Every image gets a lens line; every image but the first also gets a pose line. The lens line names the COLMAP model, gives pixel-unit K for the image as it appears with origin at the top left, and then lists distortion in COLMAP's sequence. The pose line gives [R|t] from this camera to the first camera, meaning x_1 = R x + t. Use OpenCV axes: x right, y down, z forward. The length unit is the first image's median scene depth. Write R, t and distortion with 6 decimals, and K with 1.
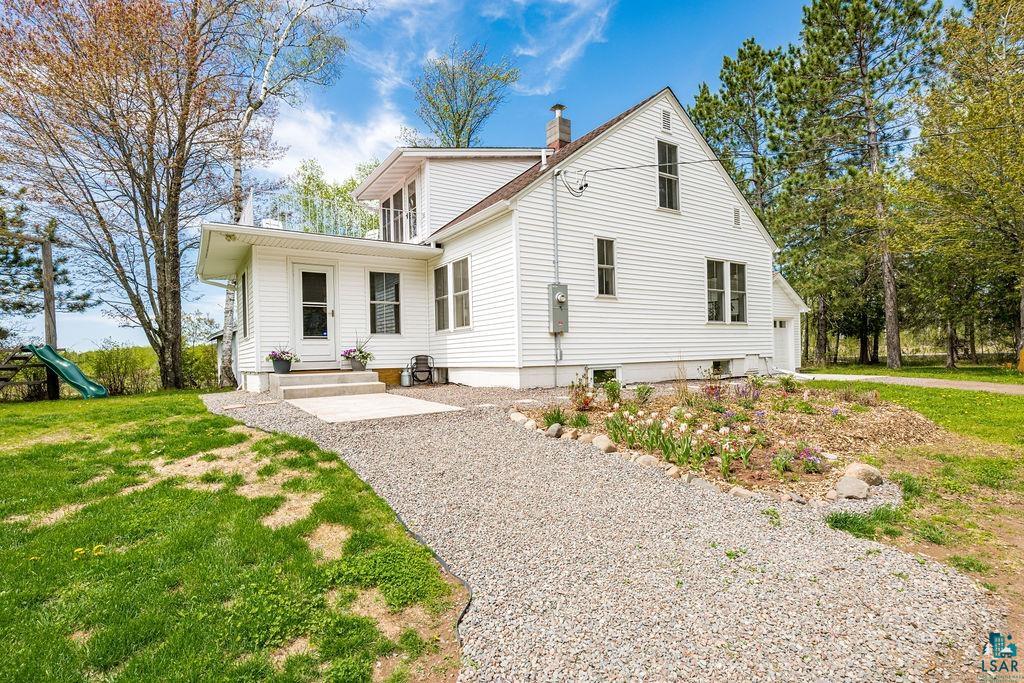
lens RADIAL K [[498.3, 0, 517.9], [0, 498.3, 356.4], [0, 0, 1]] dist [0.001812, 0.003488]
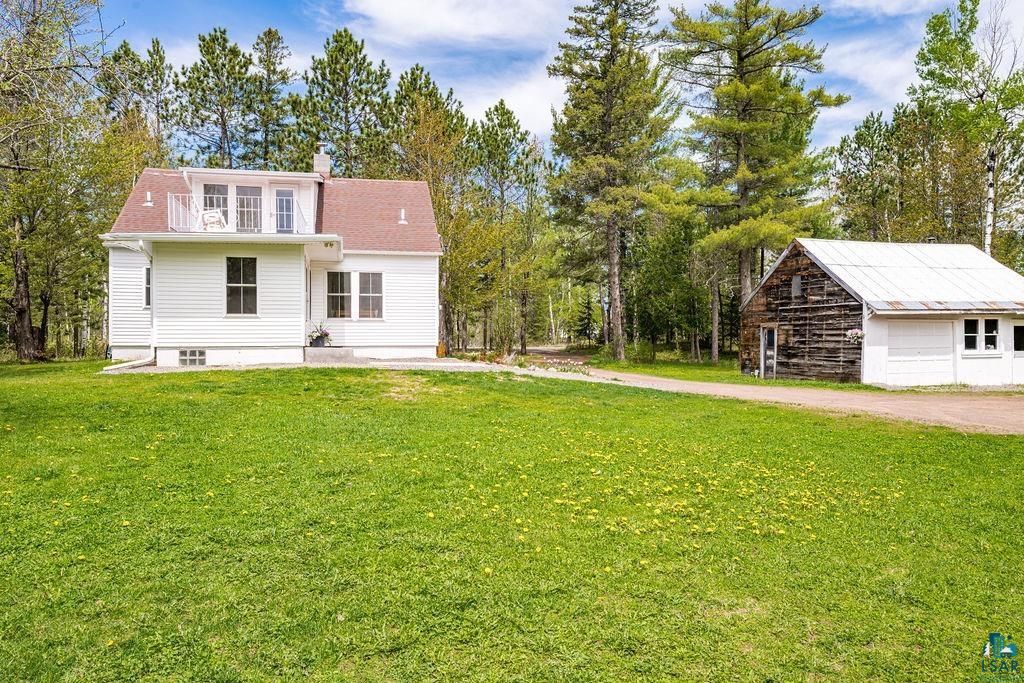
lens RADIAL K [[713.0, 0, 517.3], [0, 713.0, 342.9], [0, 0, 1]] dist [0.005545, -0.003009]
pose [[0.327341, 0.022203, 0.944645, -1.769099], [-0.002854, 0.999743, -0.022509, 0.054086], [-0.944902, 0.004672, 0.327320, -0.081049]]
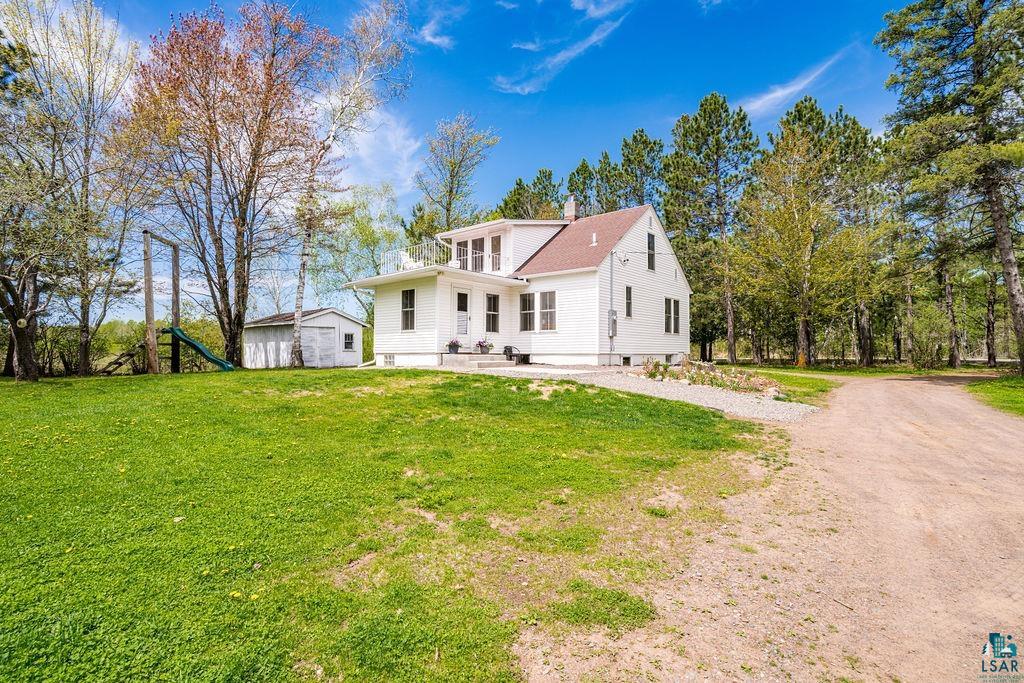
lens RADIAL K [[498.3, 0, 510.3], [0, 498.3, 332.1], [0, 0, 1]] dist [0.001812, 0.003488]
pose [[0.959246, 0.041792, 0.279464, -0.652048], [-0.029084, 0.998352, -0.049466, 0.032534], [-0.281070, 0.039322, 0.958881, -0.557176]]
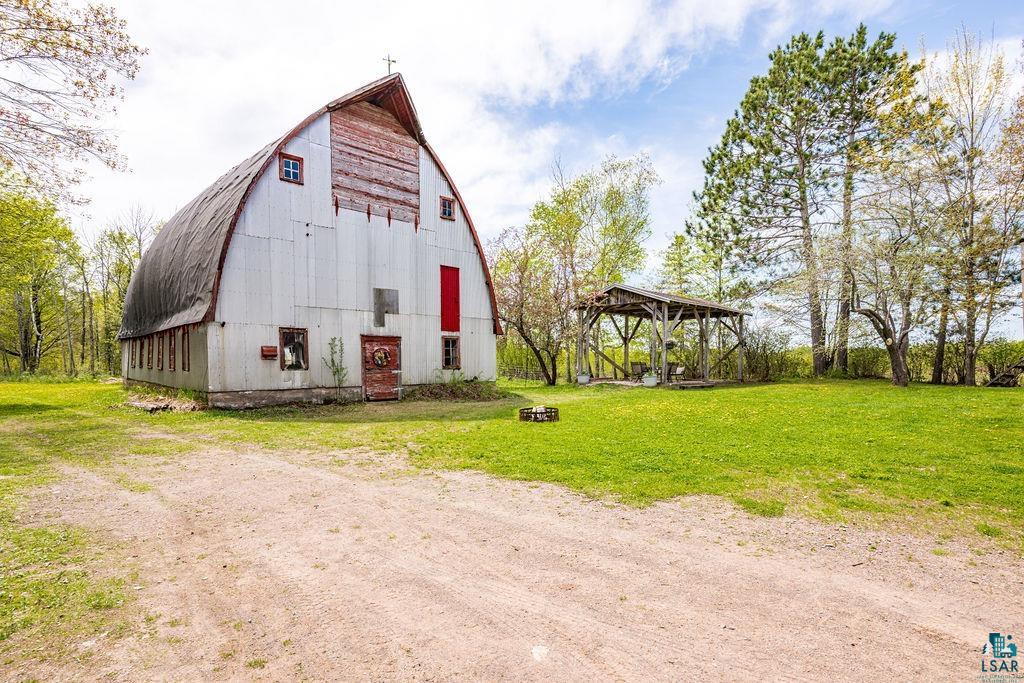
lens RADIAL K [[526.4, 0, 521.9], [0, 526.4, 375.8], [0, 0, 1]] dist [-0.004406, 0.005559]
pose [[0.264356, 0.056762, -0.962753, -0.177005], [-0.014481, 0.998388, 0.054886, 0.020093], [0.964316, -0.000567, 0.264752, -0.644026]]
